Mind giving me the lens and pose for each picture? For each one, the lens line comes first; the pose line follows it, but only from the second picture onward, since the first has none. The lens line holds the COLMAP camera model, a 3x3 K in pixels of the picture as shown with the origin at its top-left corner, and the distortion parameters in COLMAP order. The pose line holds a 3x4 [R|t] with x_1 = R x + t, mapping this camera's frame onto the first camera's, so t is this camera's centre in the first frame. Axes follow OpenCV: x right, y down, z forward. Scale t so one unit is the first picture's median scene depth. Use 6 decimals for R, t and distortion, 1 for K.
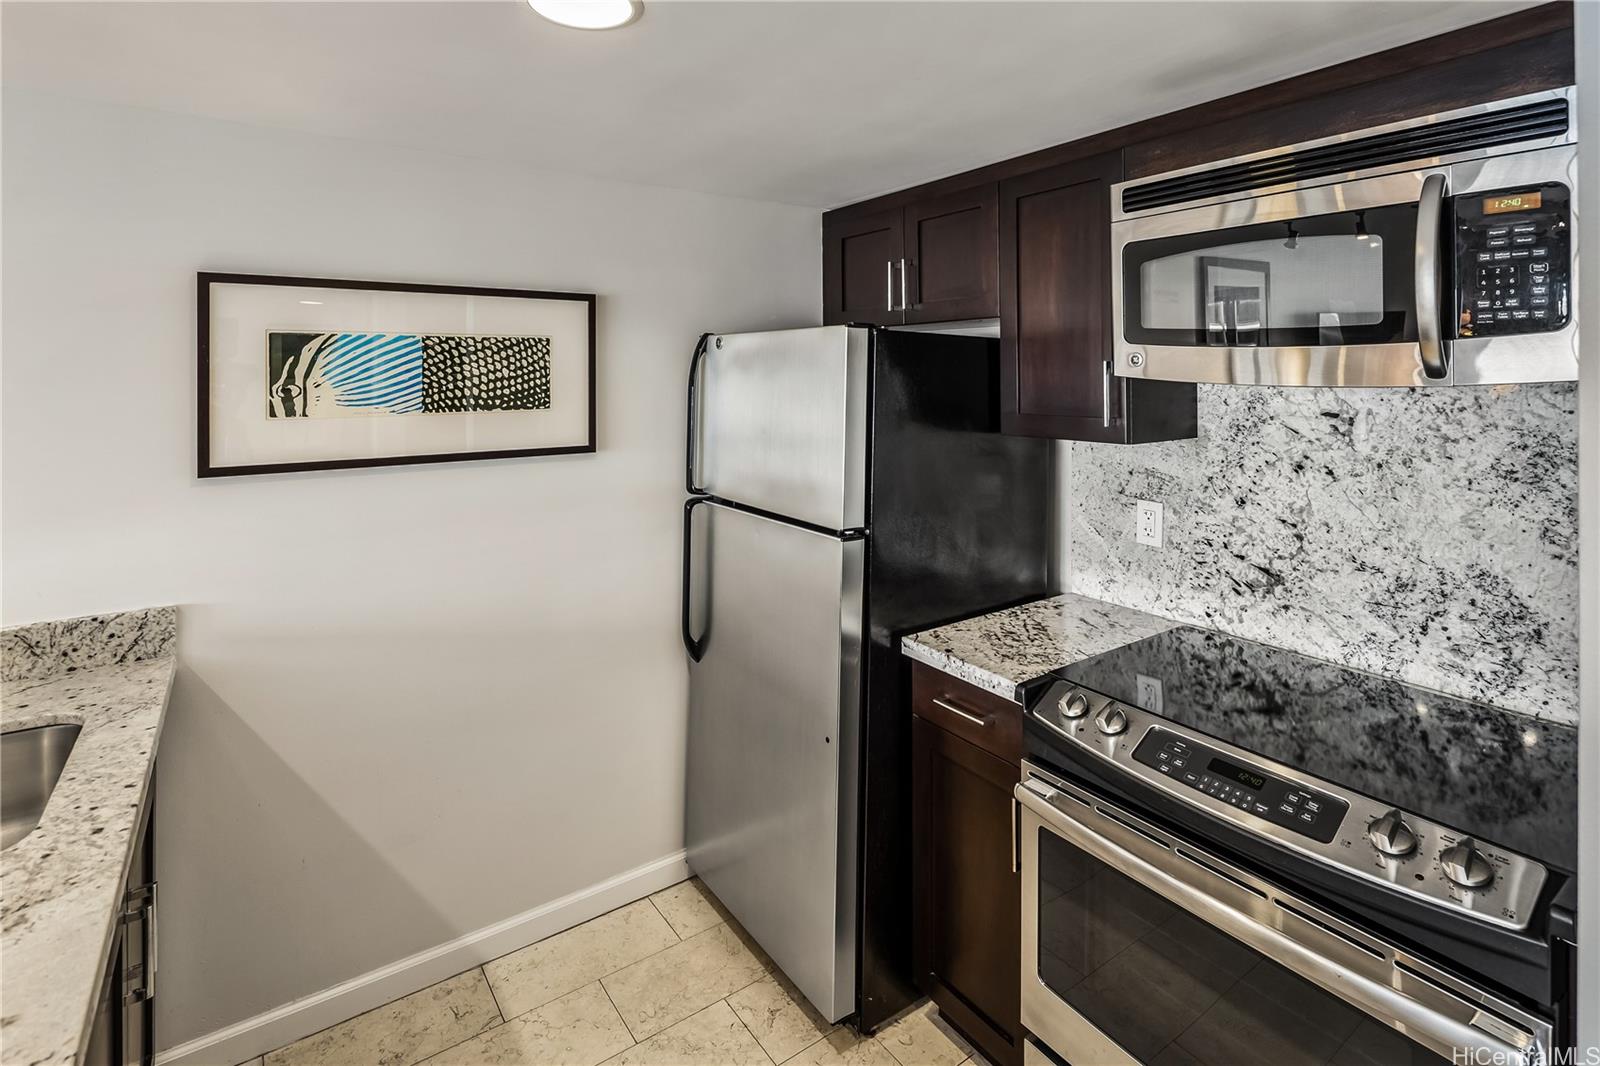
lens RADIAL K [[789.8, 0, 801.6], [0, 789.8, 376.6], [0, 0, 1]] dist [0.002789, -0.003124]
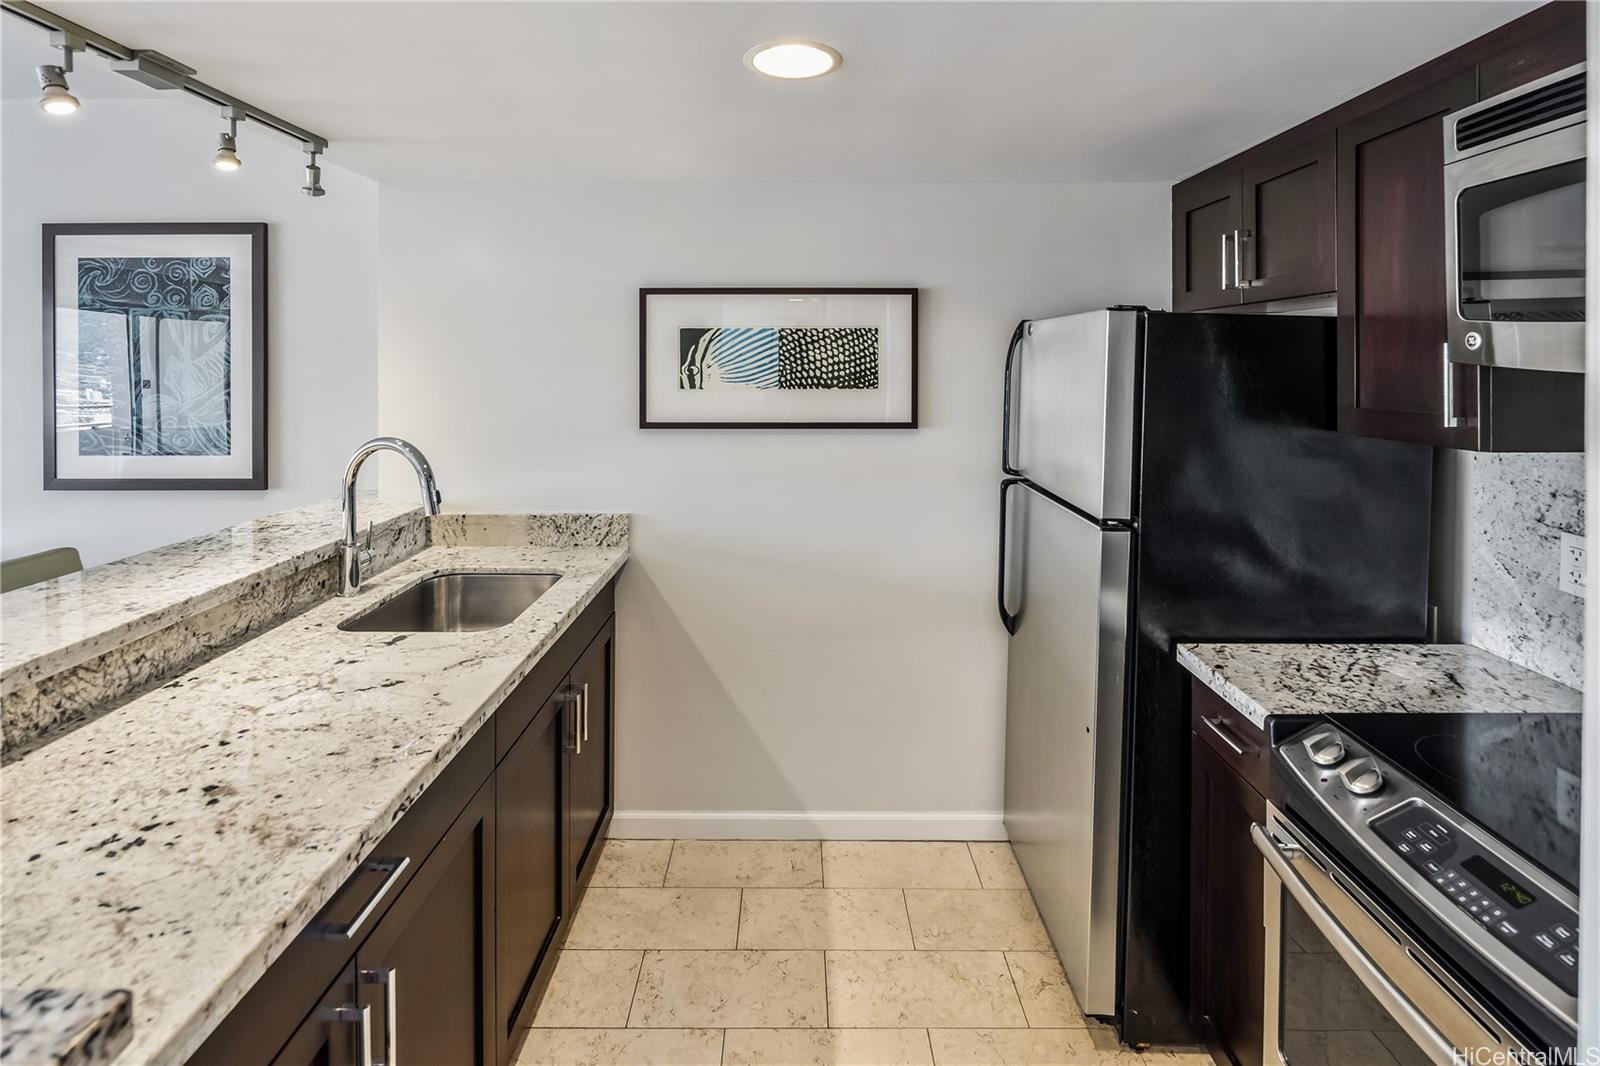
lens RADIAL K [[789.8, 0, 801.6], [0, 789.8, 376.6], [0, 0, 1]] dist [0.002789, -0.003124]
pose [[0.808834, 0.015484, -0.587833, 0.288211], [-0.007553, 0.999844, 0.015943, 0.005270], [0.587988, -0.008455, 0.808825, -0.004580]]
